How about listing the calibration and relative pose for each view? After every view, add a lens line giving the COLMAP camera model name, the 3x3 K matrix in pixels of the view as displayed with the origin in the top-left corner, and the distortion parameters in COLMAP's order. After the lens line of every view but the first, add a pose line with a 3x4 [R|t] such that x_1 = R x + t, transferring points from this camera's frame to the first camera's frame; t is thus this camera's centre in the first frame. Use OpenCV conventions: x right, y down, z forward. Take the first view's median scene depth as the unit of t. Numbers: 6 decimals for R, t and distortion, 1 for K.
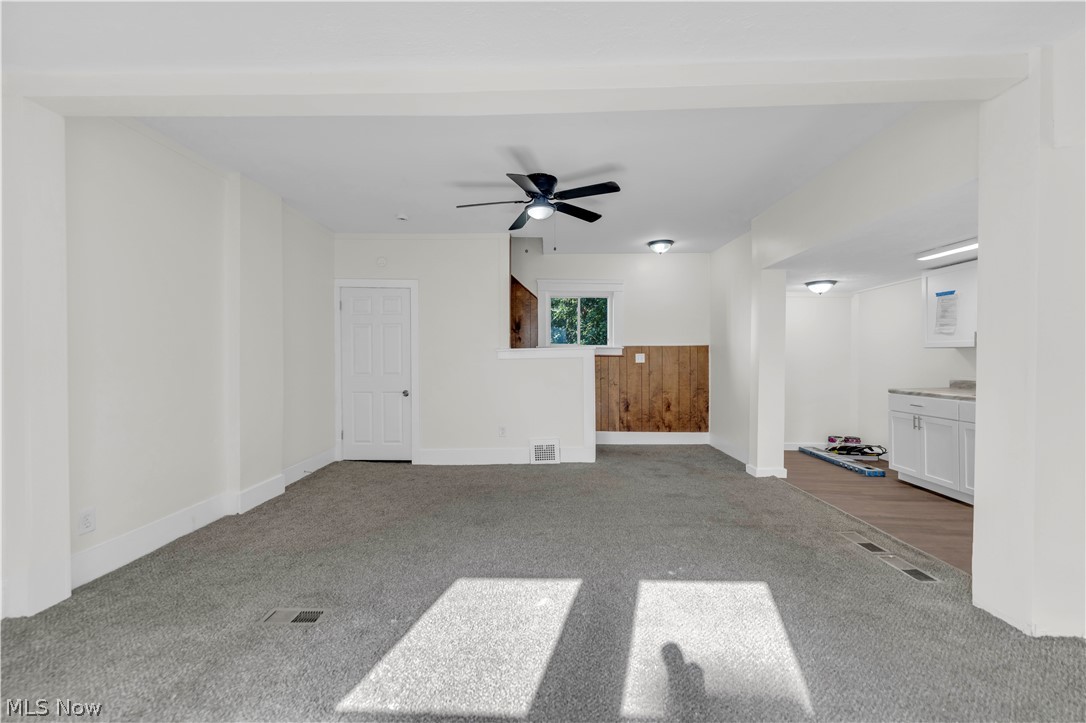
lens RADIAL K [[457.8, 0, 546.4], [0, 457.8, 365.2], [0, 0, 1]] dist [0.003905, -0.000698]
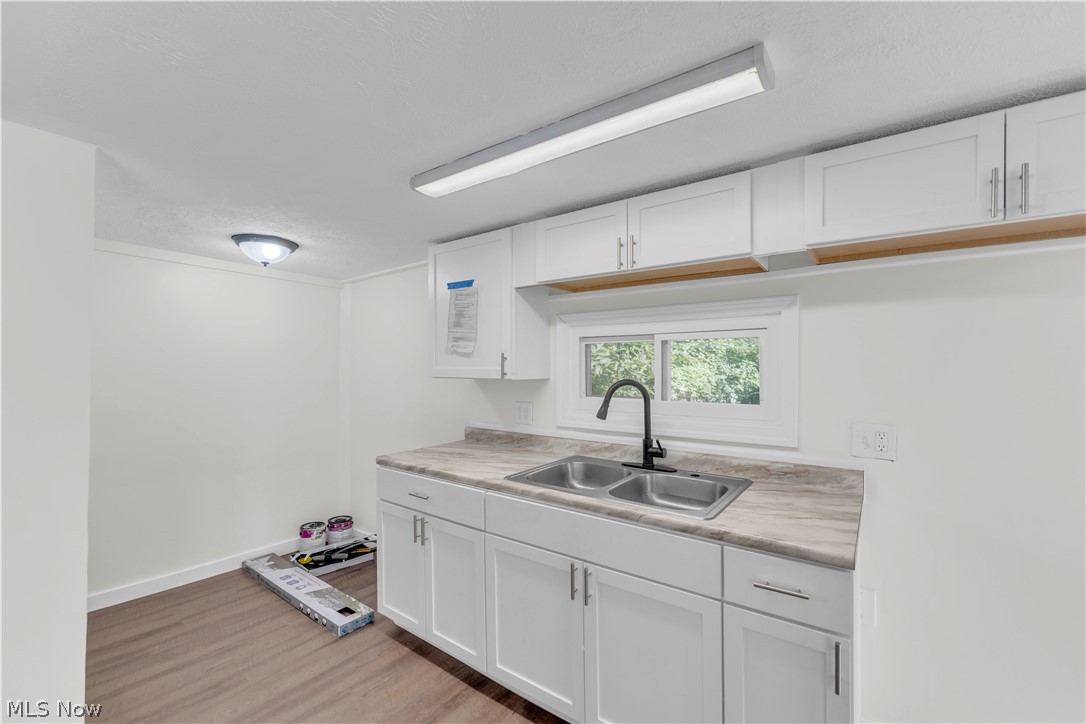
lens RADIAL K [[457.8, 0, 546.9], [0, 457.8, 369.0], [0, 0, 1]] dist [0.003905, -0.000698]
pose [[0.606183, 0.008060, 0.795285, 0.485121], [0.006262, 0.999869, -0.014907, -0.041848], [-0.795301, 0.014016, 0.606053, 0.574407]]
